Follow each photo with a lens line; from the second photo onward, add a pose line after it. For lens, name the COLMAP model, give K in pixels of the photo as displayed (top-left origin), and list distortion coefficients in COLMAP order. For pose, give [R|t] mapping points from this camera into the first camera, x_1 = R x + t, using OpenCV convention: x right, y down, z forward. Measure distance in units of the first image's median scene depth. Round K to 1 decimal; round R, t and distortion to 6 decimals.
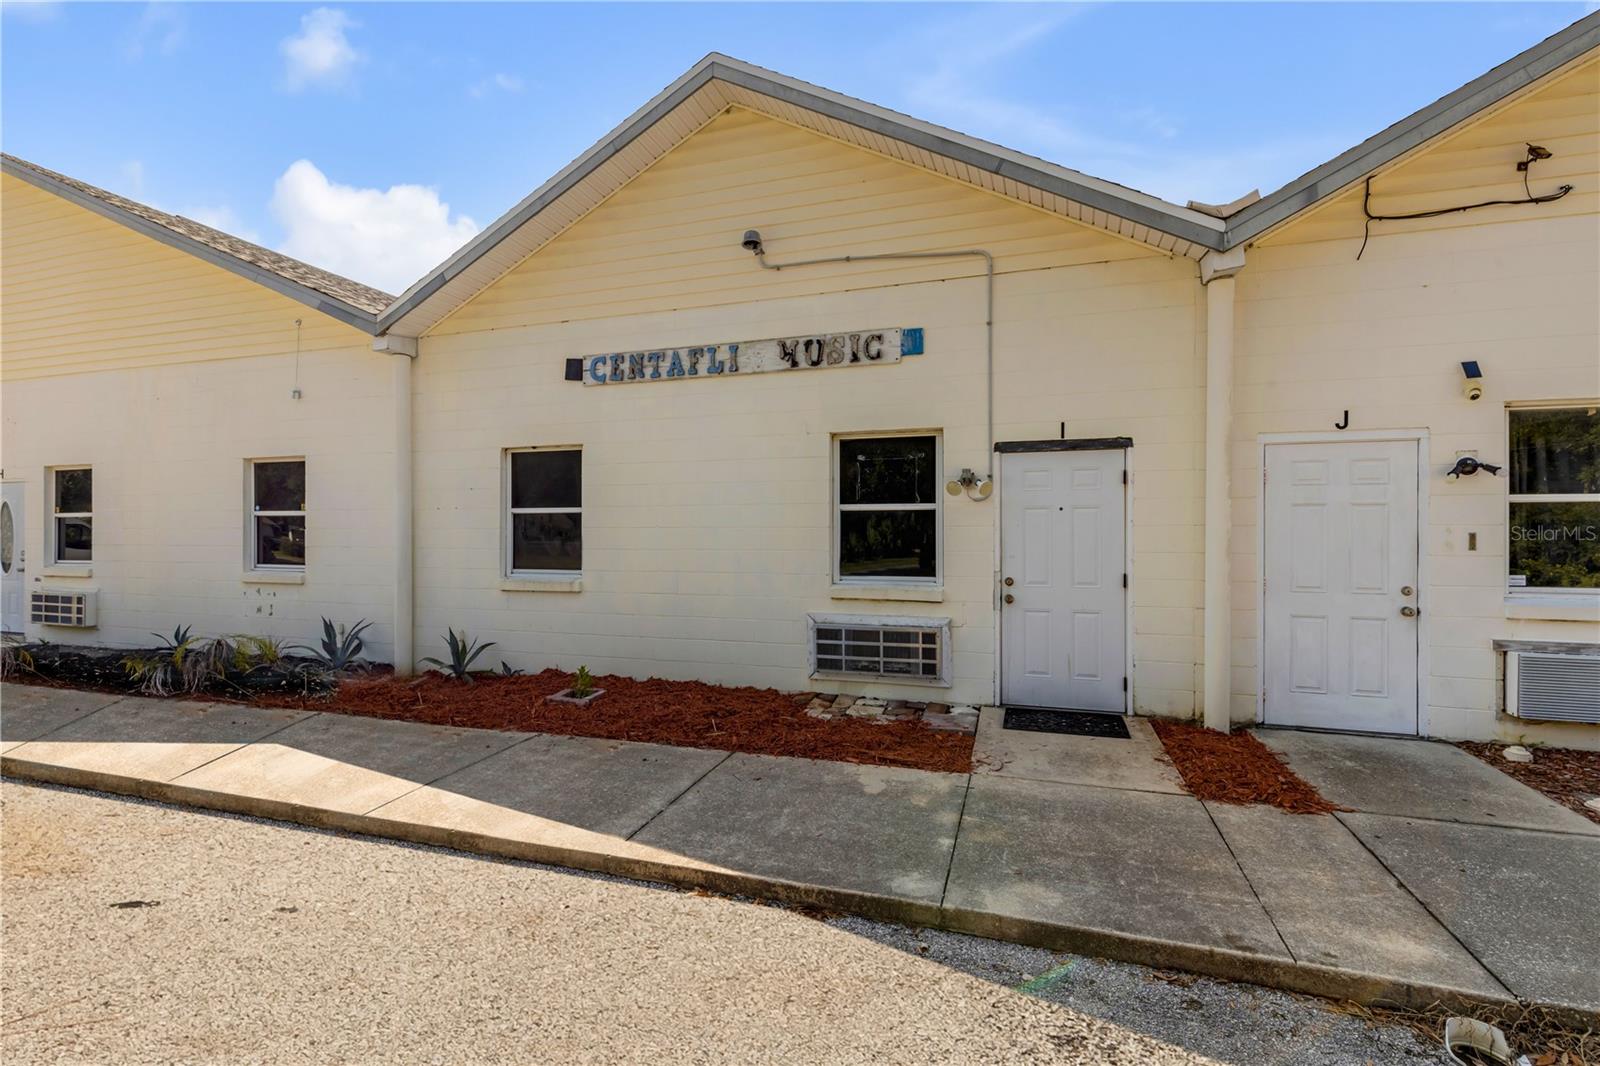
lens RADIAL K [[720.0, 0, 801.5], [0, 720.0, 529.1], [0, 0, 1]] dist [0.000264, 0.000646]
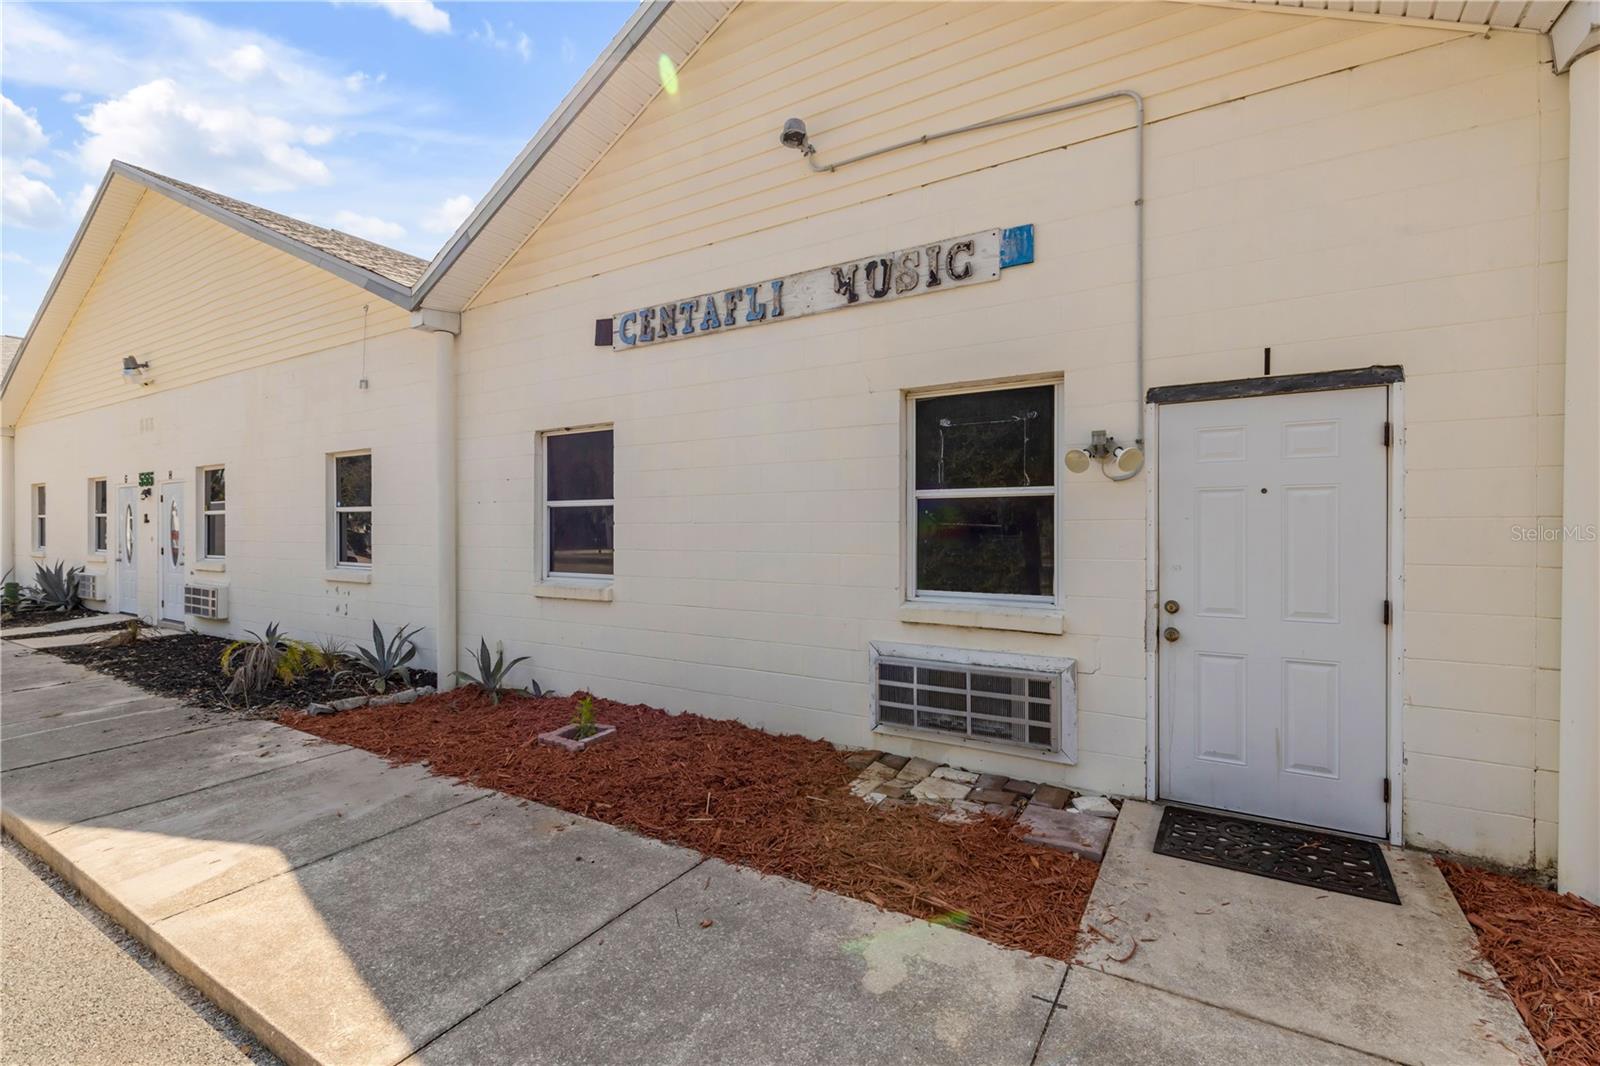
lens RADIAL K [[720.0, 0, 797.9], [0, 720.0, 530.8], [0, 0, 1]] dist [0.000264, 0.000646]
pose [[0.969714, 0.000151, -0.244242, 0.117750], [0.002059, 0.999959, 0.008794, -0.000496], [0.244233, -0.009031, 0.969675, 0.289494]]
